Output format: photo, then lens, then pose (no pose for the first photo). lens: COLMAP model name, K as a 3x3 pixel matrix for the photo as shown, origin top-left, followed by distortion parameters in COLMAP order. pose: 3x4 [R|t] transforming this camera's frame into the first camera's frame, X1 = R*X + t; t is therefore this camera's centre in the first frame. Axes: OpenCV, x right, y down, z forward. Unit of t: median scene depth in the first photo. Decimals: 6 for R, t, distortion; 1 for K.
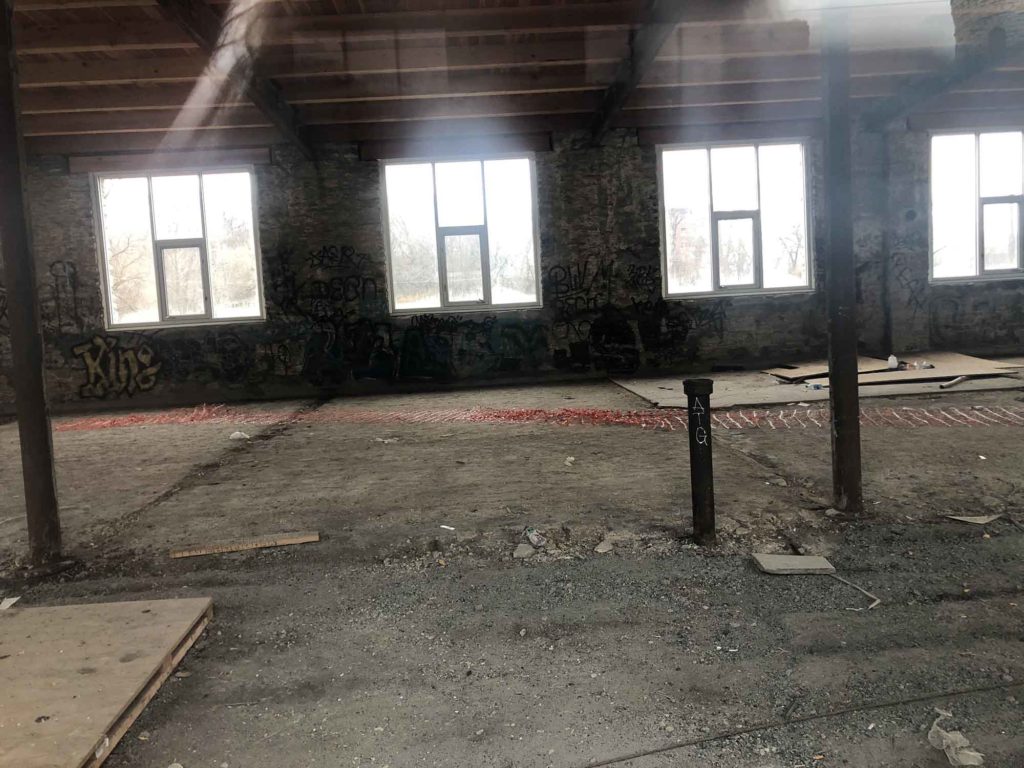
lens RADIAL K [[825.2, 0, 512.5], [0, 825.2, 384.6], [0, 0, 1]] dist [0.035798, -0.037620]
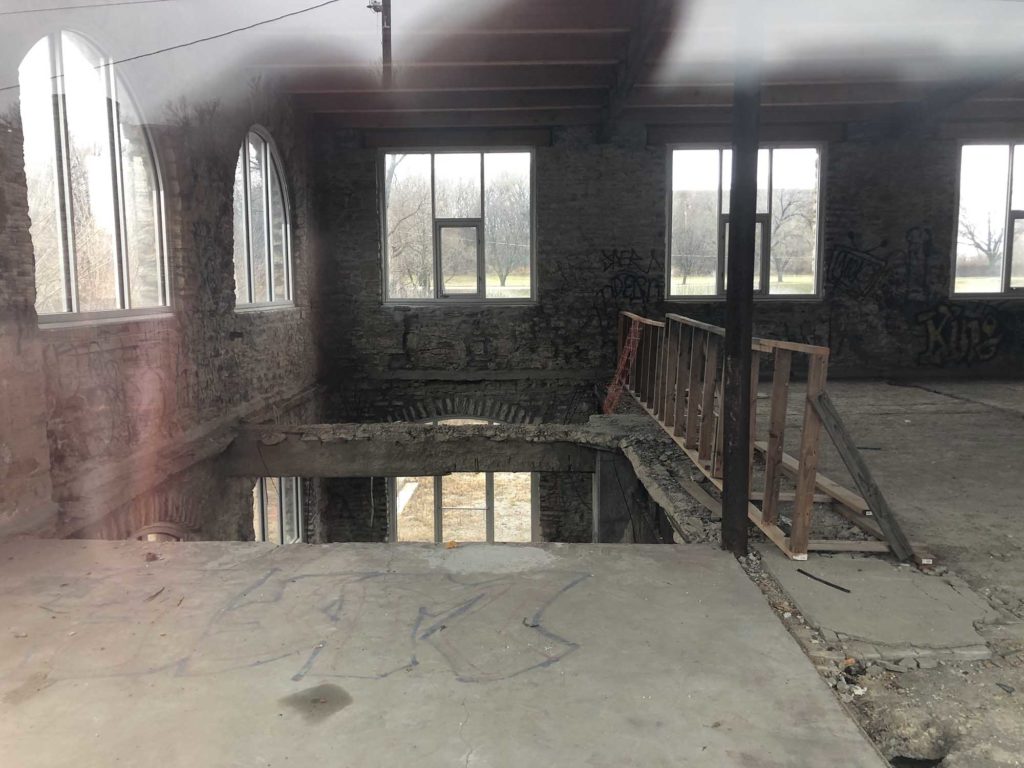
lens RADIAL K [[825.2, 0, 511.8], [0, 825.2, 387.6], [0, 0, 1]] dist [0.035798, -0.037620]
pose [[0.996489, 0.056162, -0.062098, -0.947860], [-0.055337, 0.998356, 0.014927, 0.055808], [0.062835, -0.011438, 0.997958, -0.033865]]
